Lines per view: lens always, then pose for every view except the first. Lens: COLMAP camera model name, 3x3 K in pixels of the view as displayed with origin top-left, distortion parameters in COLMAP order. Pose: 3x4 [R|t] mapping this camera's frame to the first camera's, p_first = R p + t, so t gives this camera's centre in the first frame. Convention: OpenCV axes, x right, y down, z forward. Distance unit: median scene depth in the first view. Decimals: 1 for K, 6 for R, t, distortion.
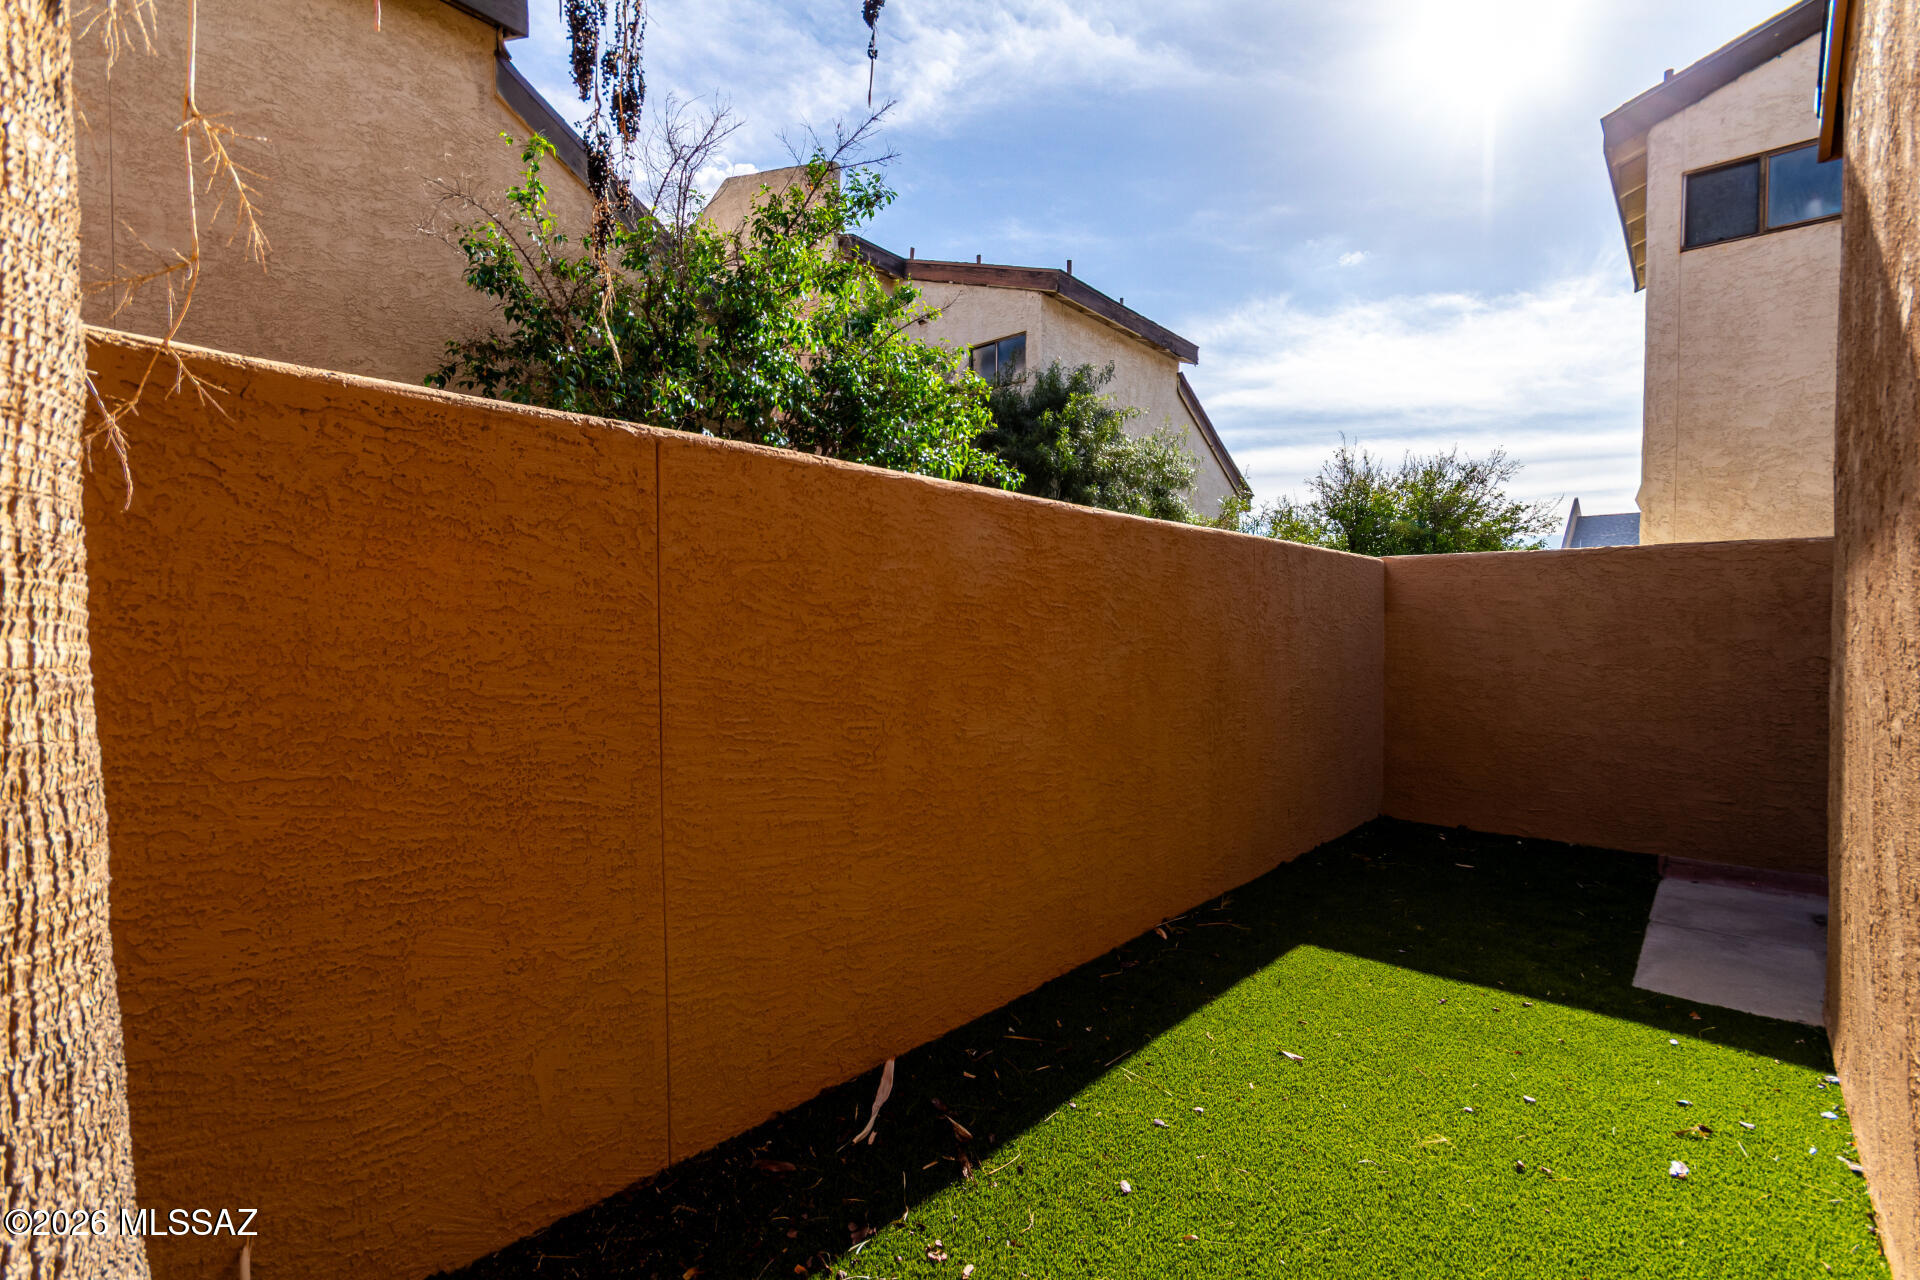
lens RADIAL K [[889.4, 0, 960.1], [0, 889.4, 660.5], [0, 0, 1]] dist [0.004266, 0.000002]
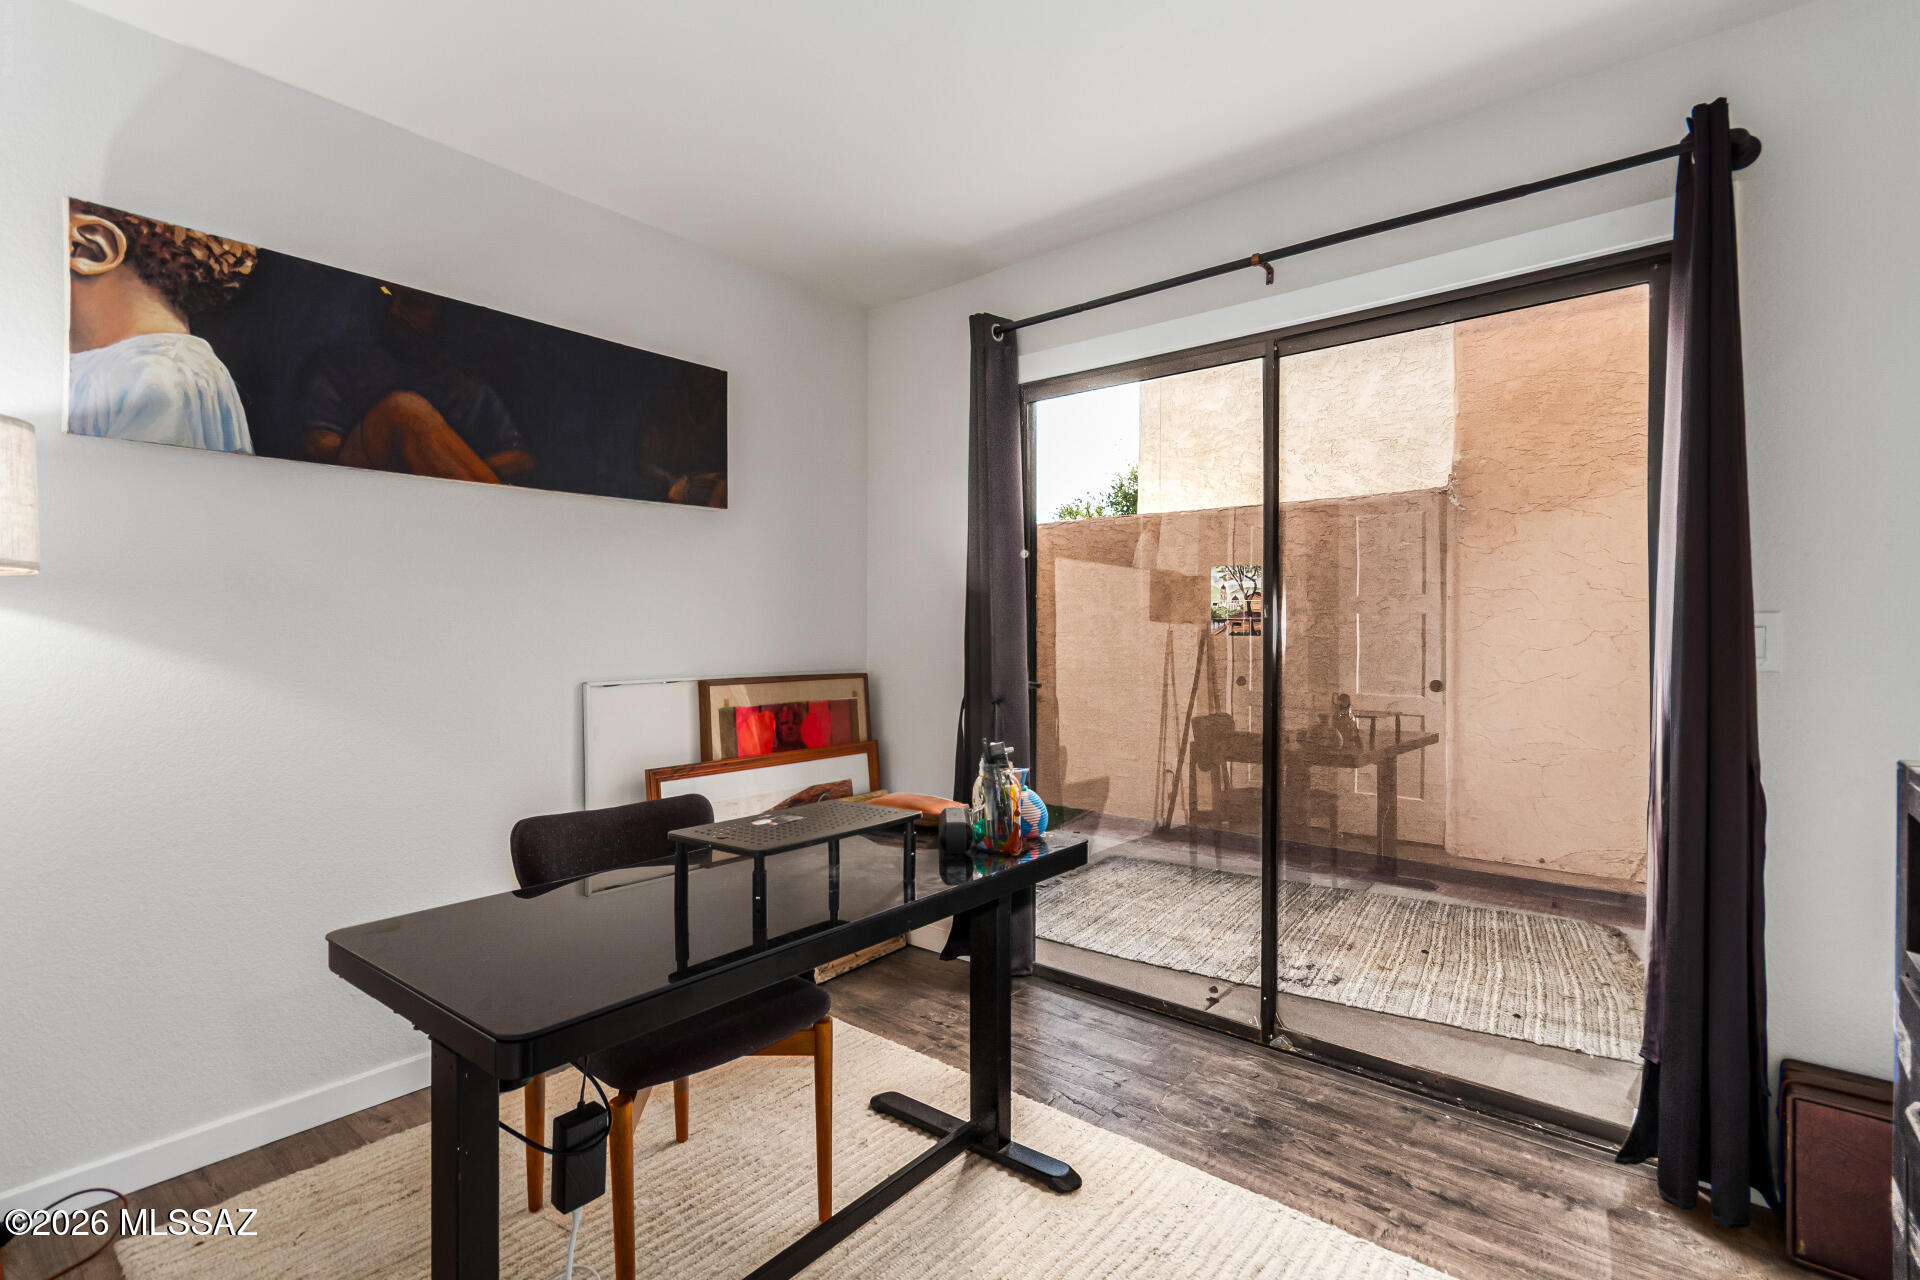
lens RADIAL K [[909.2, 0, 960.0], [0, 909.2, 640.0], [0, 0, 1]] dist [0.016731, -0.000068]
pose [[0.999658, -0.002609, 0.026009, 0.565157], [0.003099, 0.999819, -0.018785, 0.033026], [-0.025955, 0.018859, 0.999485, -0.077420]]
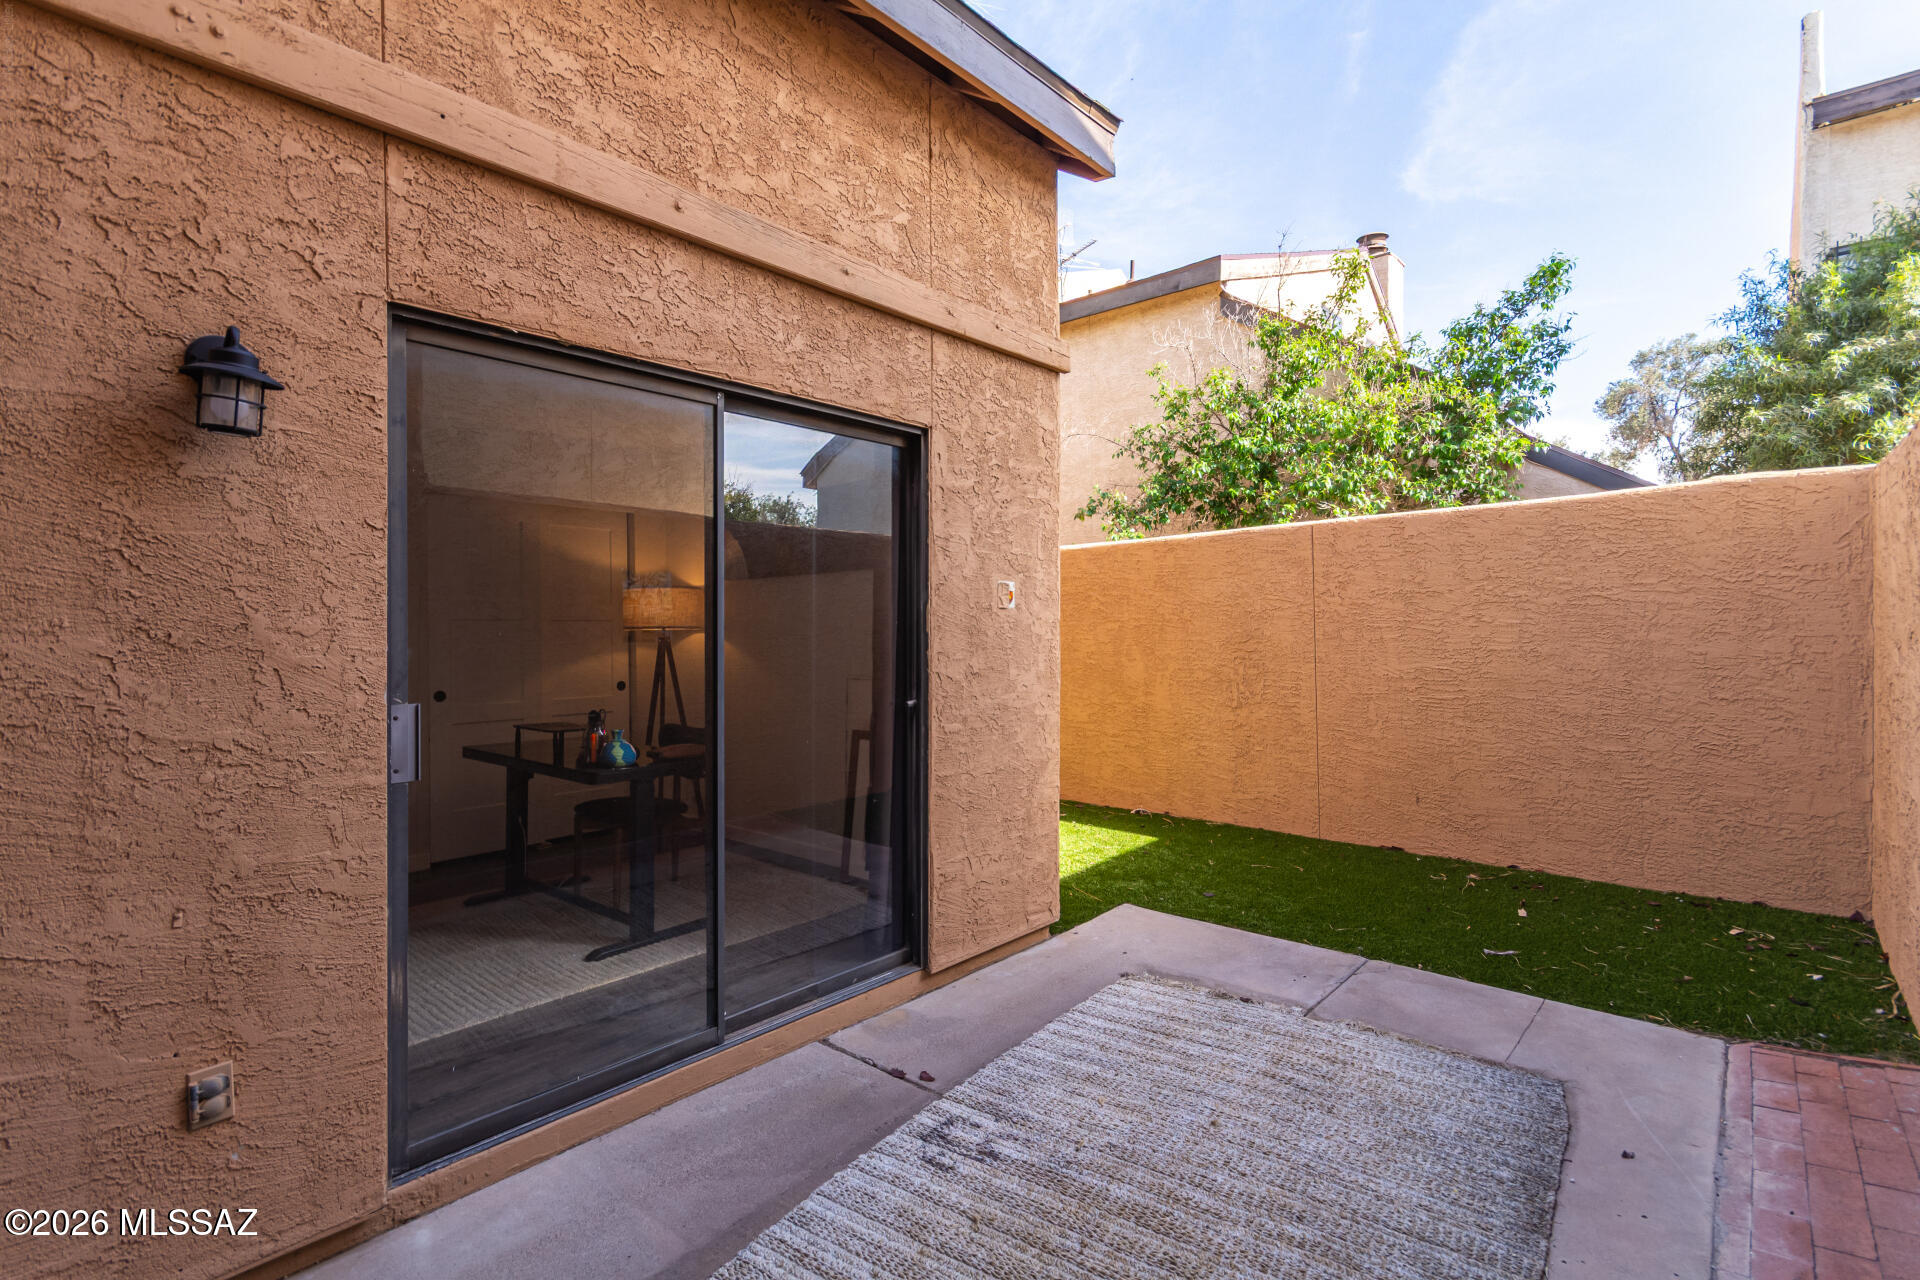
lens RADIAL K [[889.4, 0, 960.1], [0, 889.4, 660.5], [0, 0, 1]] dist [0.004266, 0.000002]
pose [[-0.001266, 0.032112, -0.999483, 1.157084], [-0.023420, 0.999209, 0.032133, 0.004119], [0.999725, 0.023449, -0.000513, 0.459355]]
